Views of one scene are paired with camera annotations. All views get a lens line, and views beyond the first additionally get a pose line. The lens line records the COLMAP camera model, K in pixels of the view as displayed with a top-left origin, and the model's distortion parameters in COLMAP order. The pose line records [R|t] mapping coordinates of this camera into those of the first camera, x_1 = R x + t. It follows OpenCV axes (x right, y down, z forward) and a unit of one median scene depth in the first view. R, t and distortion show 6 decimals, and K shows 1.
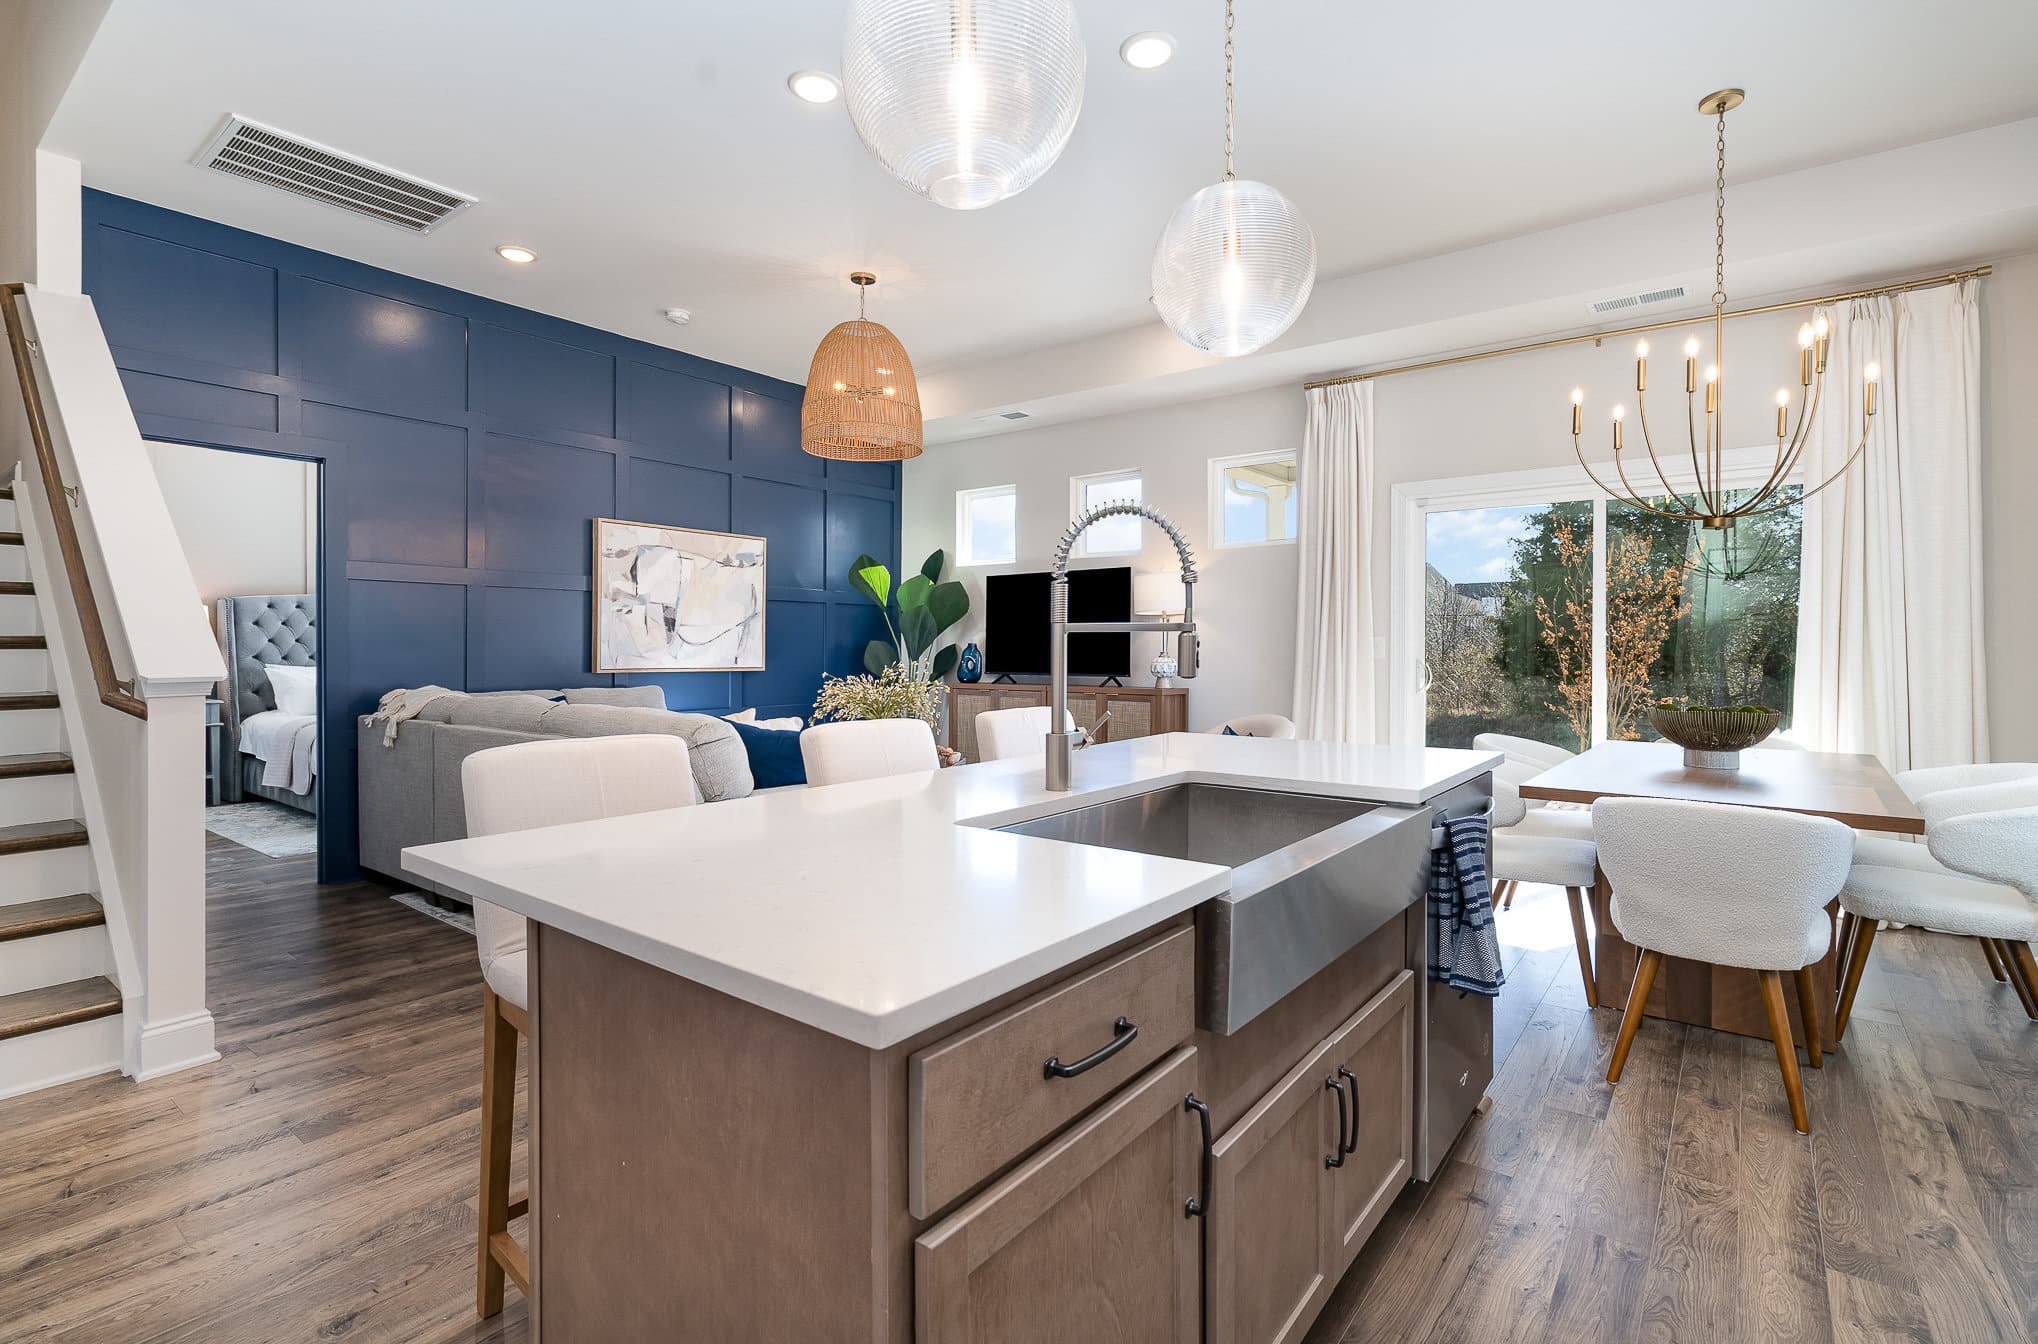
lens RADIAL K [[944.9, 0, 1024.5], [0, 944.9, 666.1], [0, 0, 1]] dist [0.001257, -0.000898]
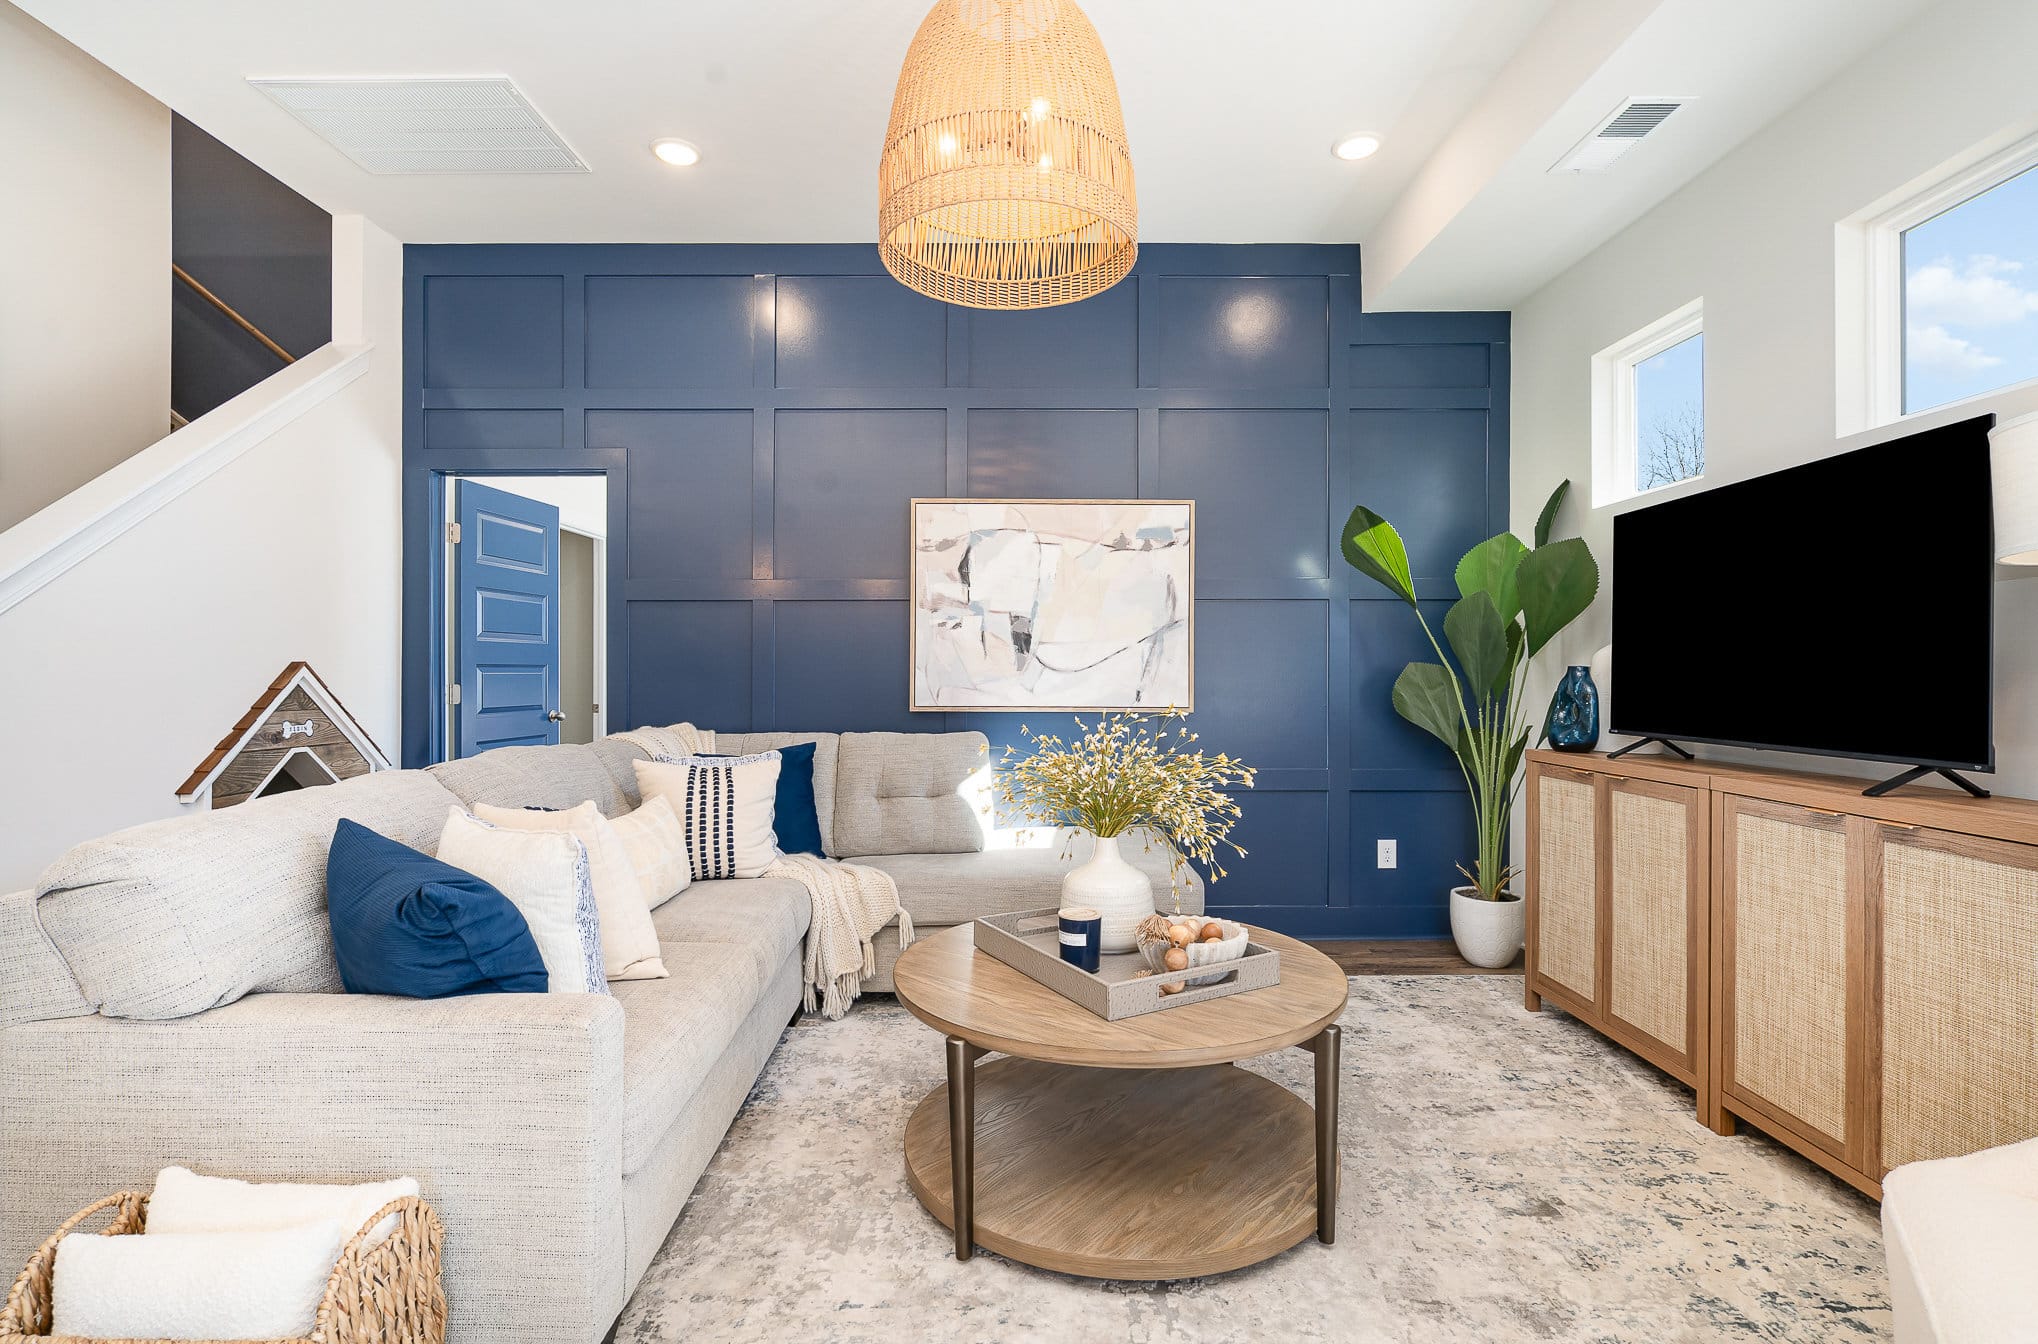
lens RADIAL K [[944.9, 0, 1024.5], [0, 944.9, 666.1], [0, 0, 1]] dist [0.001257, -0.000898]
pose [[0.608769, -0.010656, -0.793276, 0.167040], [-0.012688, 0.999651, -0.023166, -0.010929], [0.793246, 0.024168, 0.608422, 0.581760]]
